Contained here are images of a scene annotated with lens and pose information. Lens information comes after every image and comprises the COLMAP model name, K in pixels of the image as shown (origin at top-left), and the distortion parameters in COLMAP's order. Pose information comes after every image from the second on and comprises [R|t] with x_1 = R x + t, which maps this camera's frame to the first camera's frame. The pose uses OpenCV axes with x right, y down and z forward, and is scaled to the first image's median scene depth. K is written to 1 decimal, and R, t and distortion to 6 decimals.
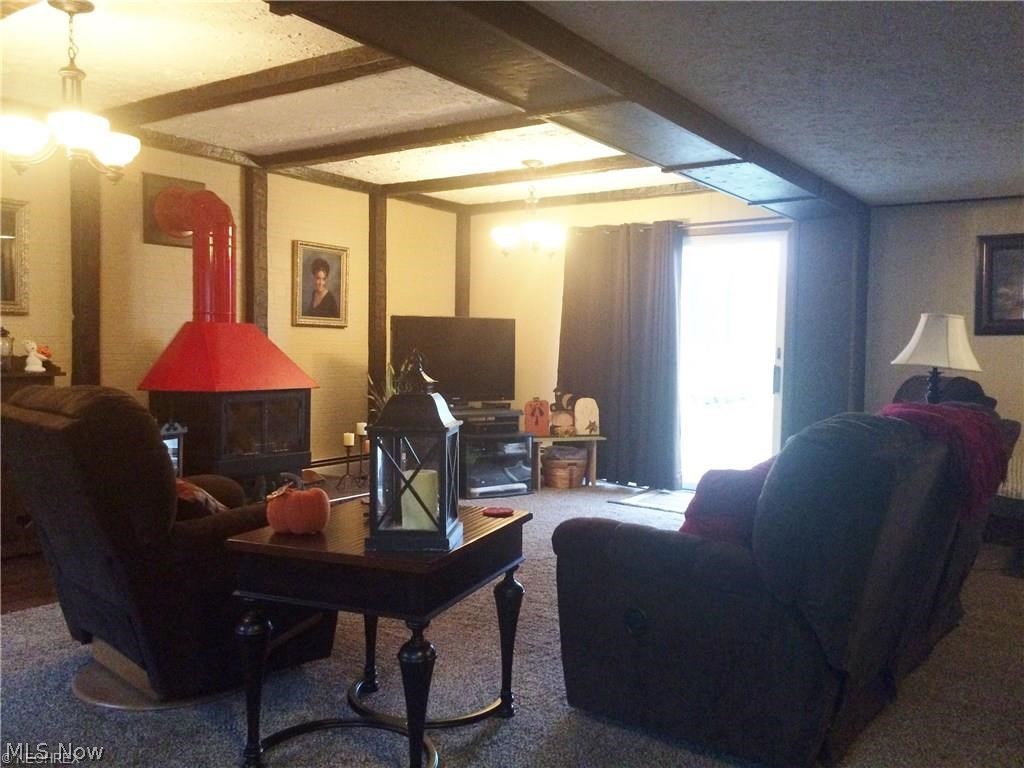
lens RADIAL K [[854.6, 0, 514.7], [0, 854.6, 380.1], [0, 0, 1]] dist [0.075848, -0.090664]
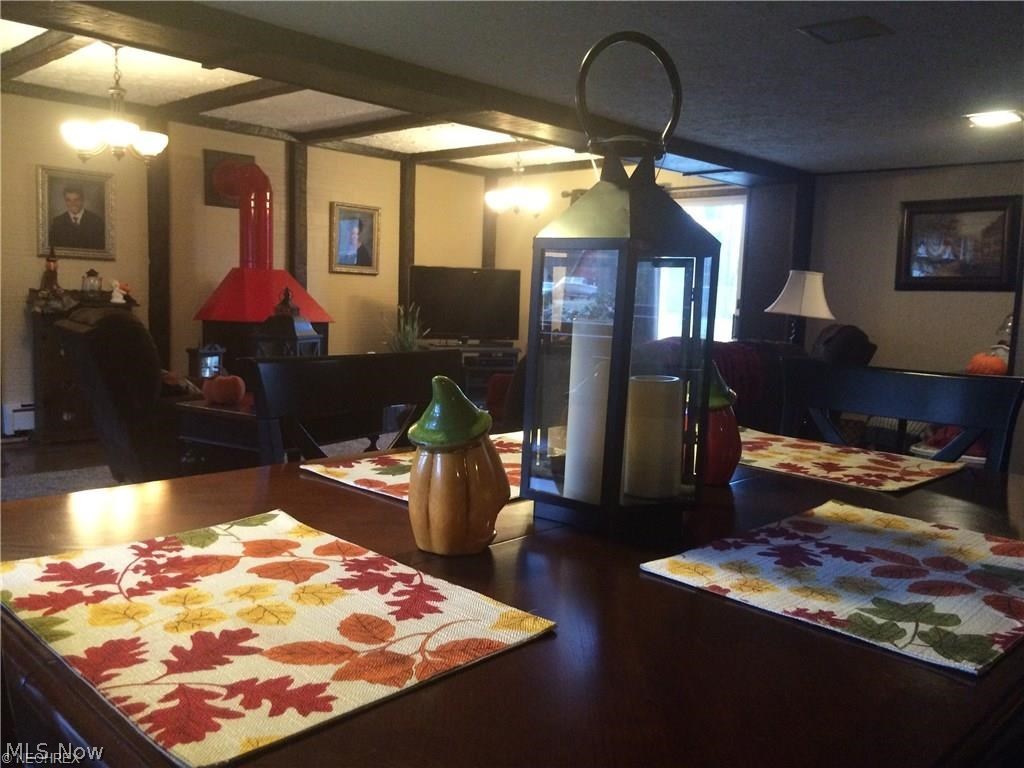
lens RADIAL K [[854.6, 0, 515.3], [0, 854.6, 380.2], [0, 0, 1]] dist [0.075848, -0.090664]
pose [[0.988551, 0.034704, -0.146843, 0.195468], [-0.026330, 0.997935, 0.058595, 0.011308], [0.148573, -0.054058, 0.987423, -0.181739]]
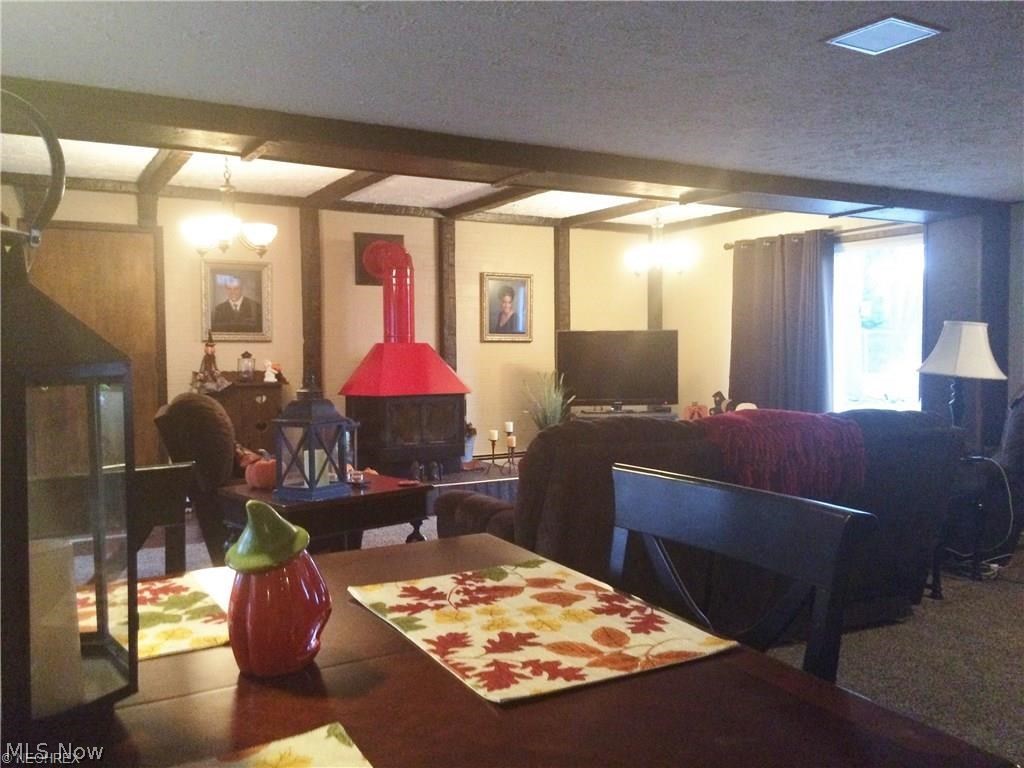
lens RADIAL K [[854.6, 0, 516.8], [0, 854.6, 382.6], [0, 0, 1]] dist [0.075848, -0.090664]
pose [[0.905414, -0.003076, -0.424518, 0.320288], [0.002554, 0.999995, -0.001799, -0.003543], [0.424522, 0.000545, 0.905418, -0.086843]]
